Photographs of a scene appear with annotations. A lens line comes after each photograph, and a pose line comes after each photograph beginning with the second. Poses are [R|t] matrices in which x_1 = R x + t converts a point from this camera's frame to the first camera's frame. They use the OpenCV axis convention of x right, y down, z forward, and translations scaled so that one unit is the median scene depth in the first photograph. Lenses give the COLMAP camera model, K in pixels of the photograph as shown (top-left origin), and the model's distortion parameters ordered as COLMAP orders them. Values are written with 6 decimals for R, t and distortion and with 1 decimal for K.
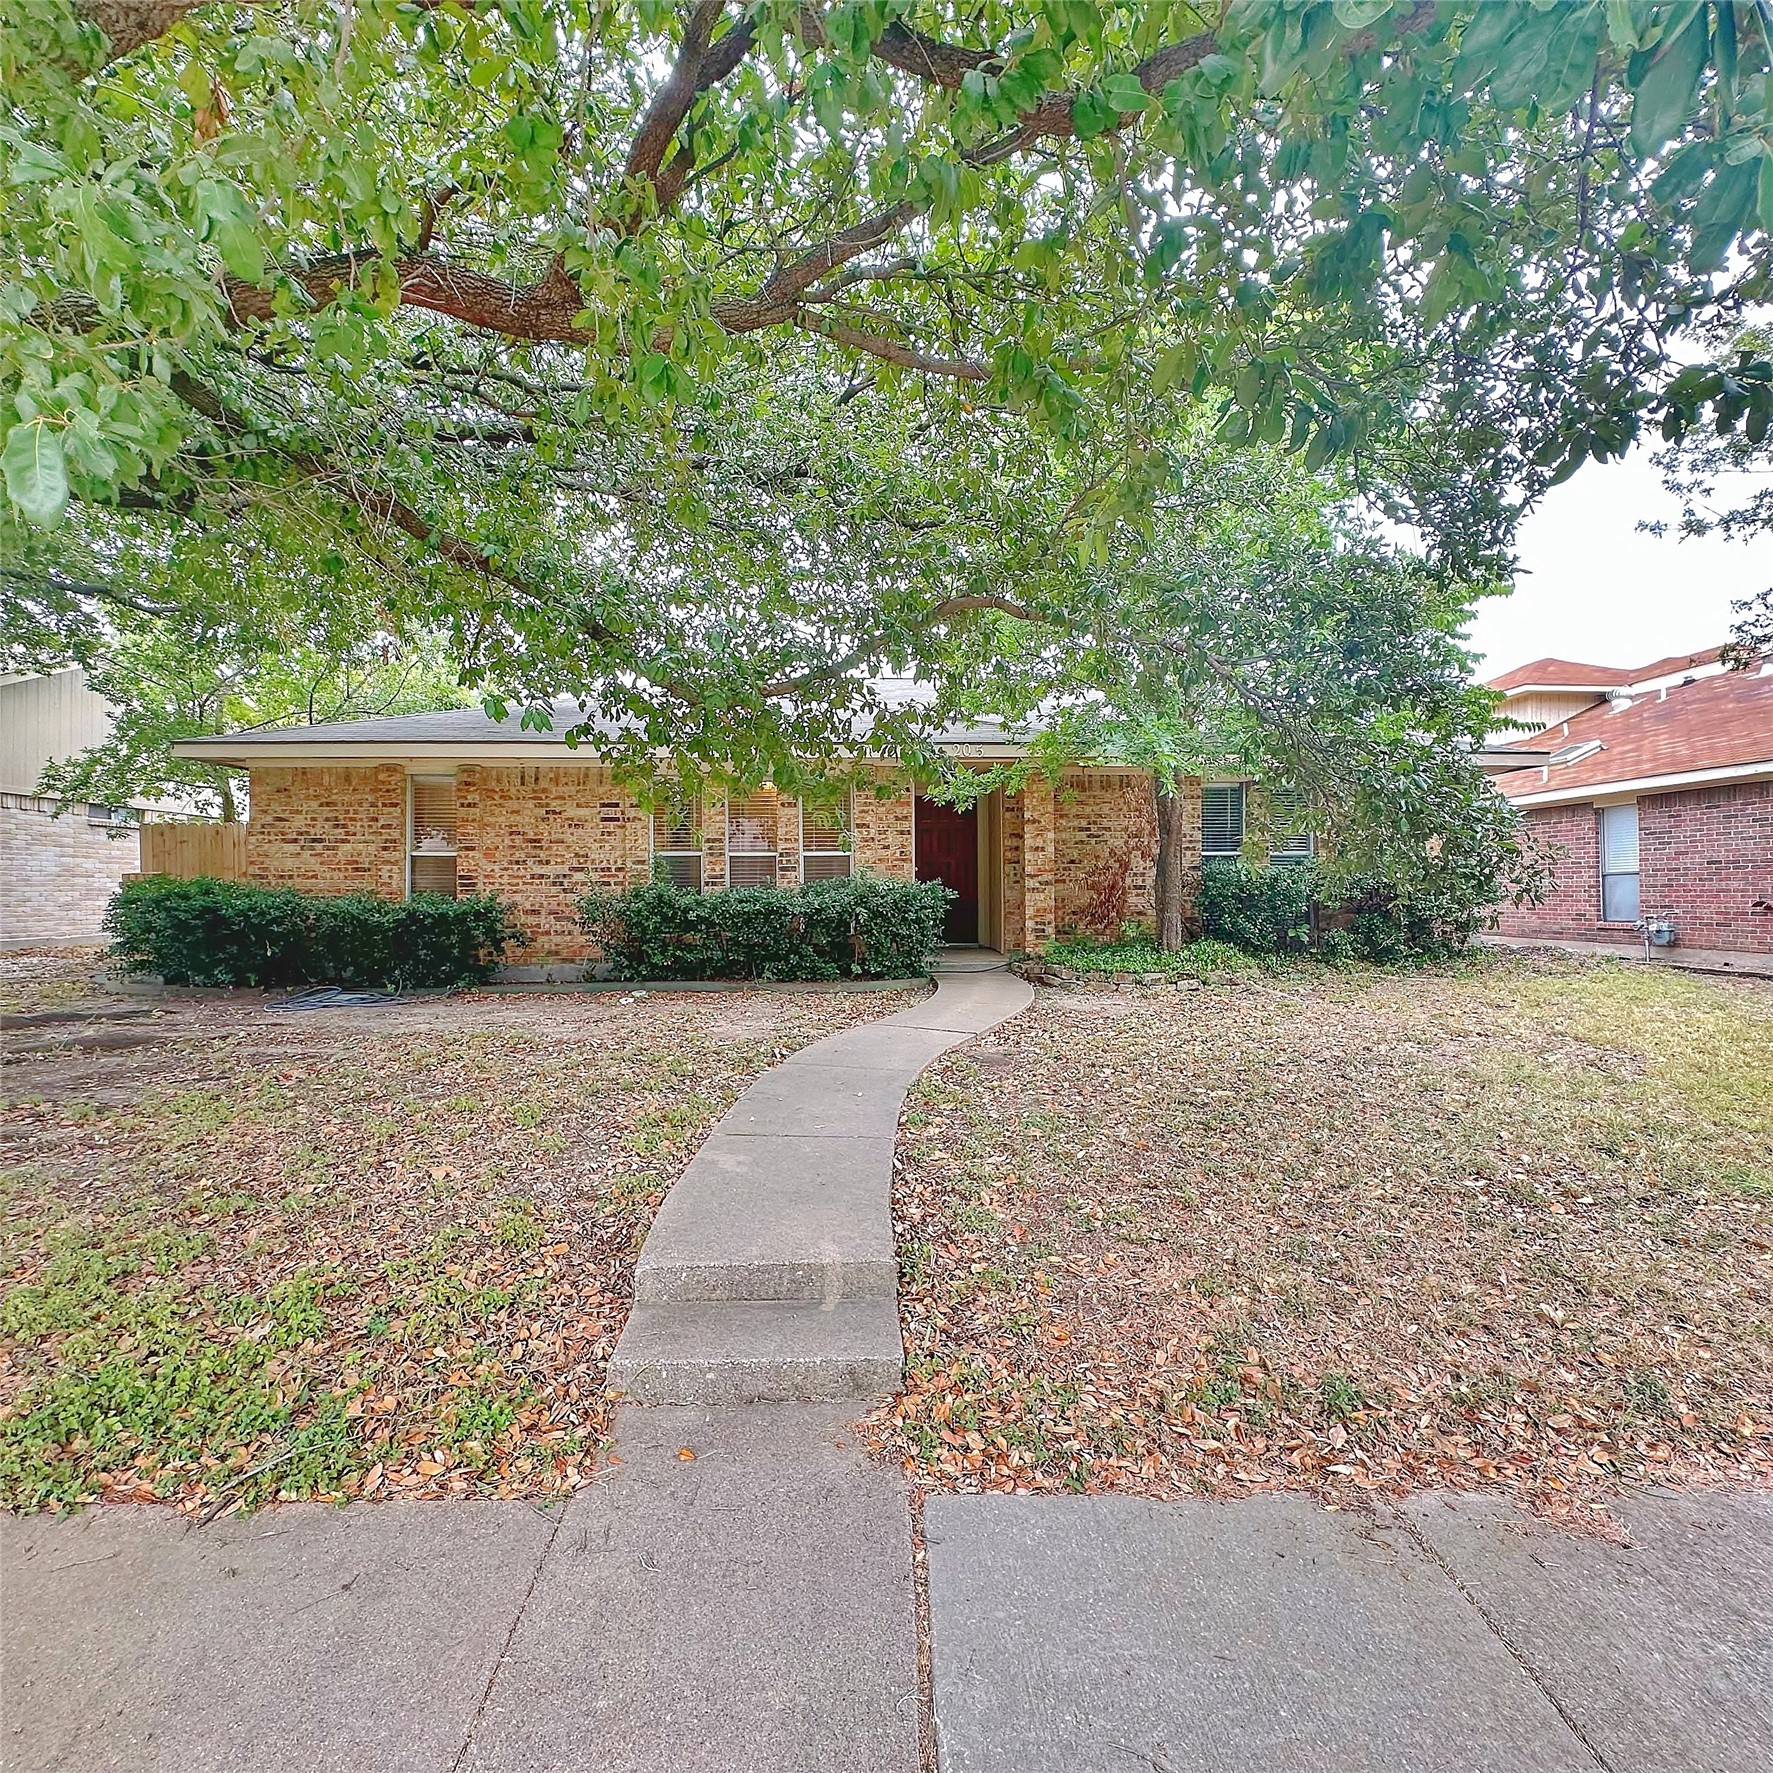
lens RADIAL K [[949.8, 0, 886.5], [0, 949.8, 886.5], [0, 0, 1]] dist [-0.004141, 0.001007]
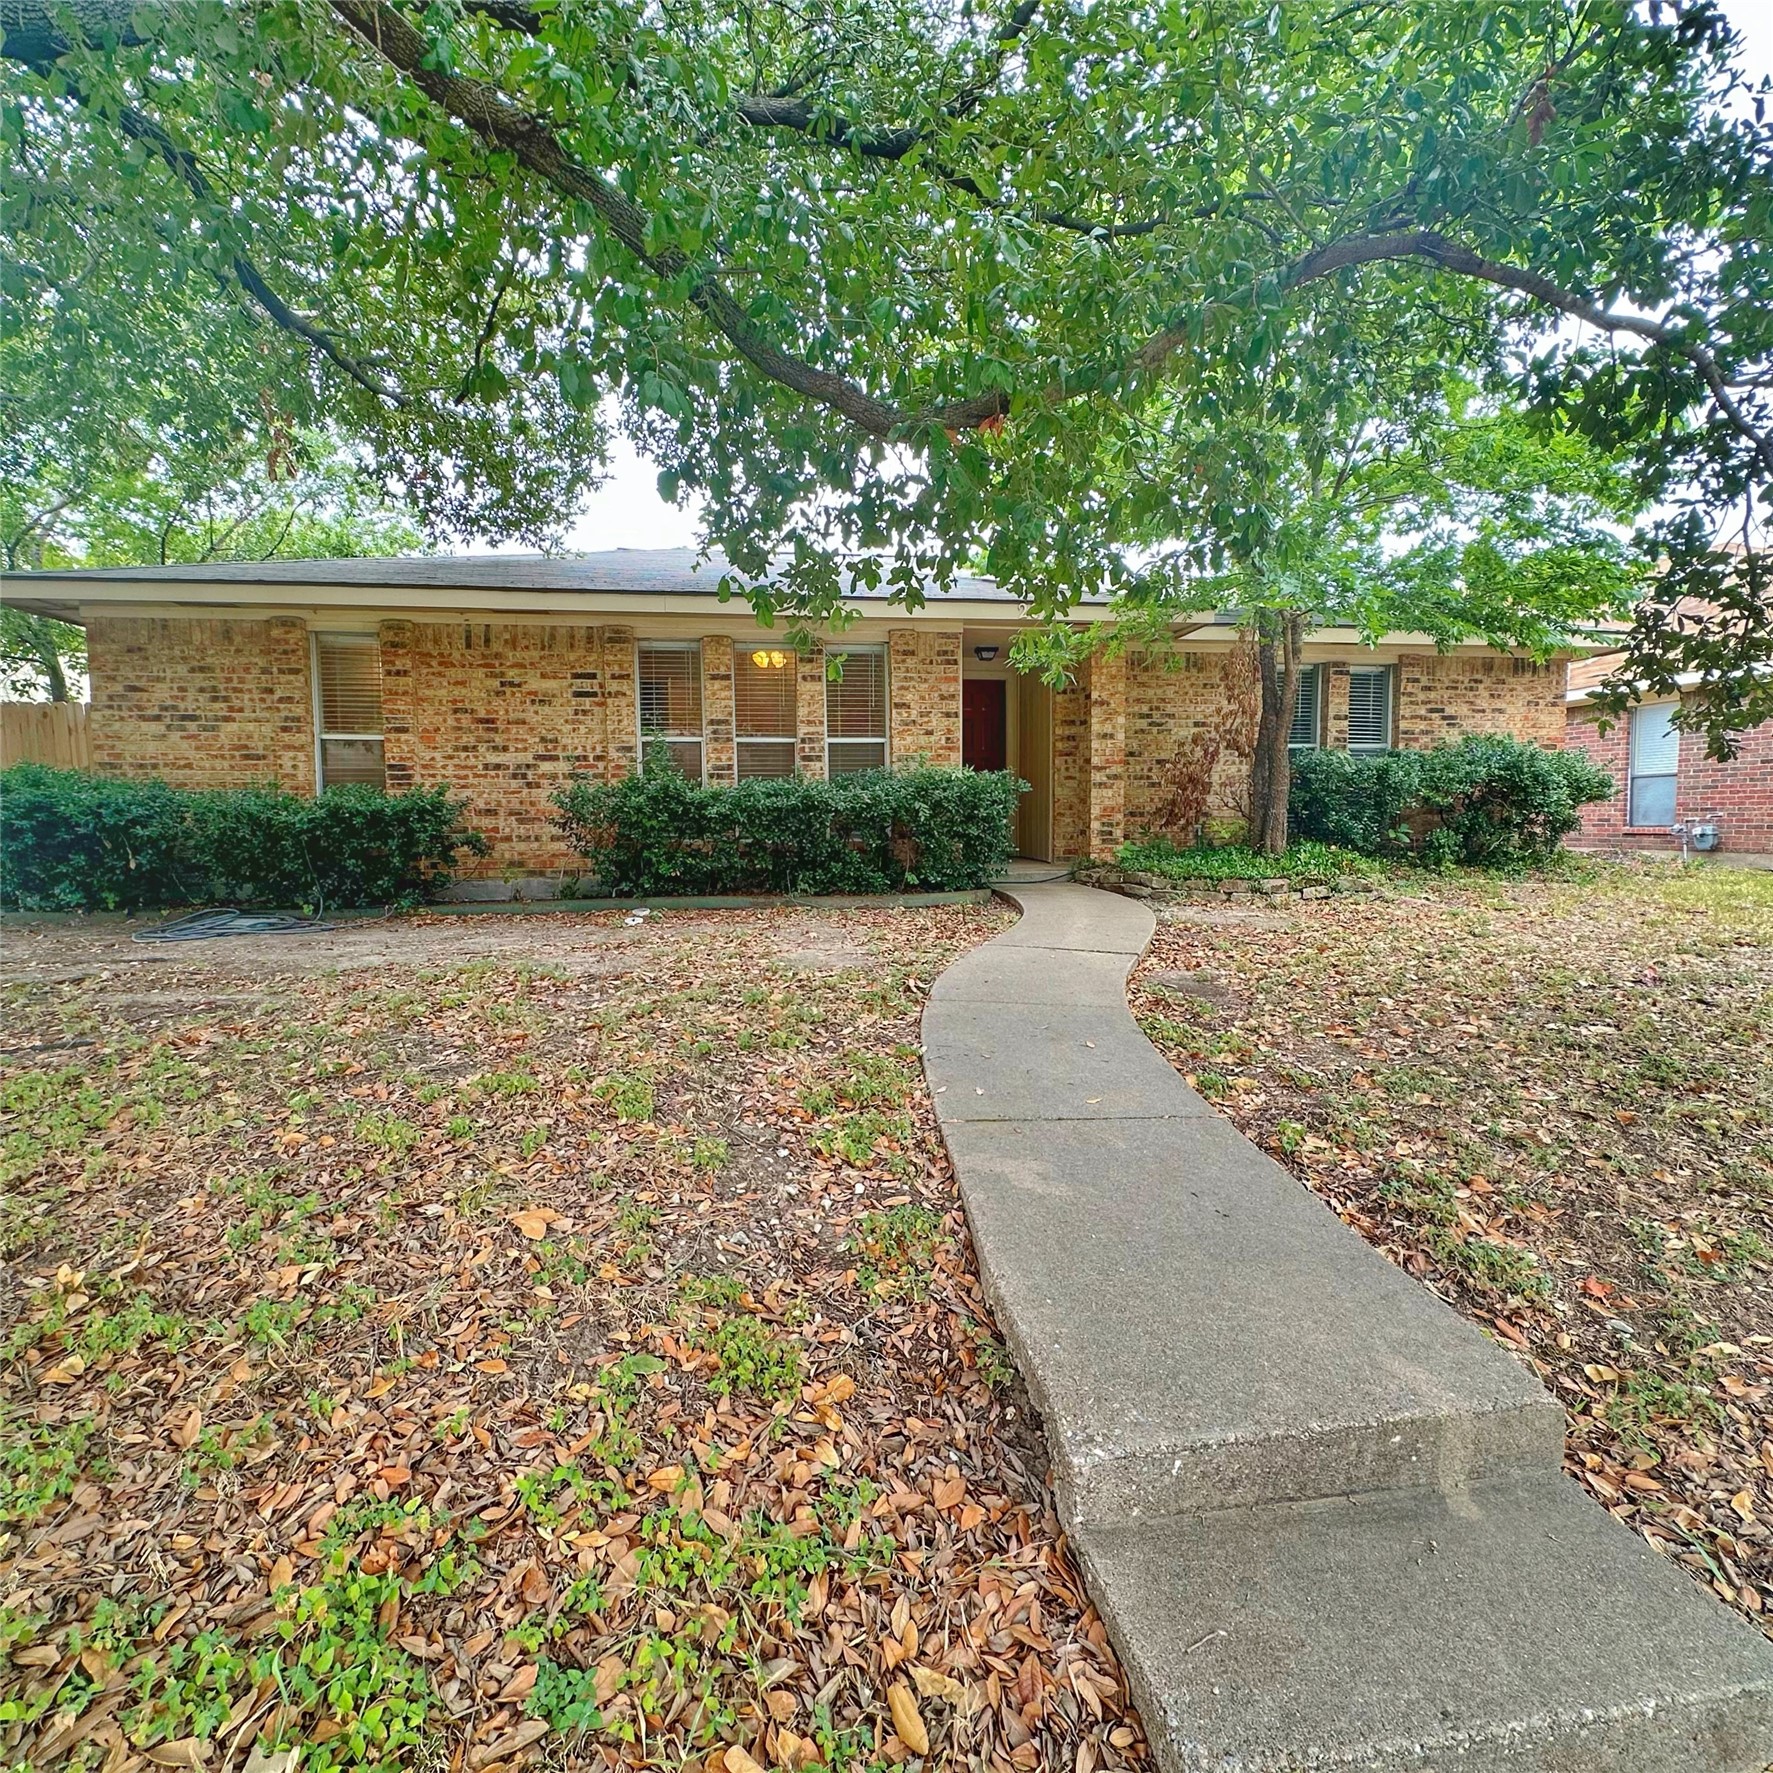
lens RADIAL K [[949.8, 0, 886.5], [0, 949.8, 886.5], [0, 0, 1]] dist [-0.004141, 0.001007]
pose [[0.994253, -0.010785, 0.106515, -0.129345], [0.002157, 0.996729, 0.080793, 0.025709], [-0.107038, -0.080099, 0.991023, 0.180341]]
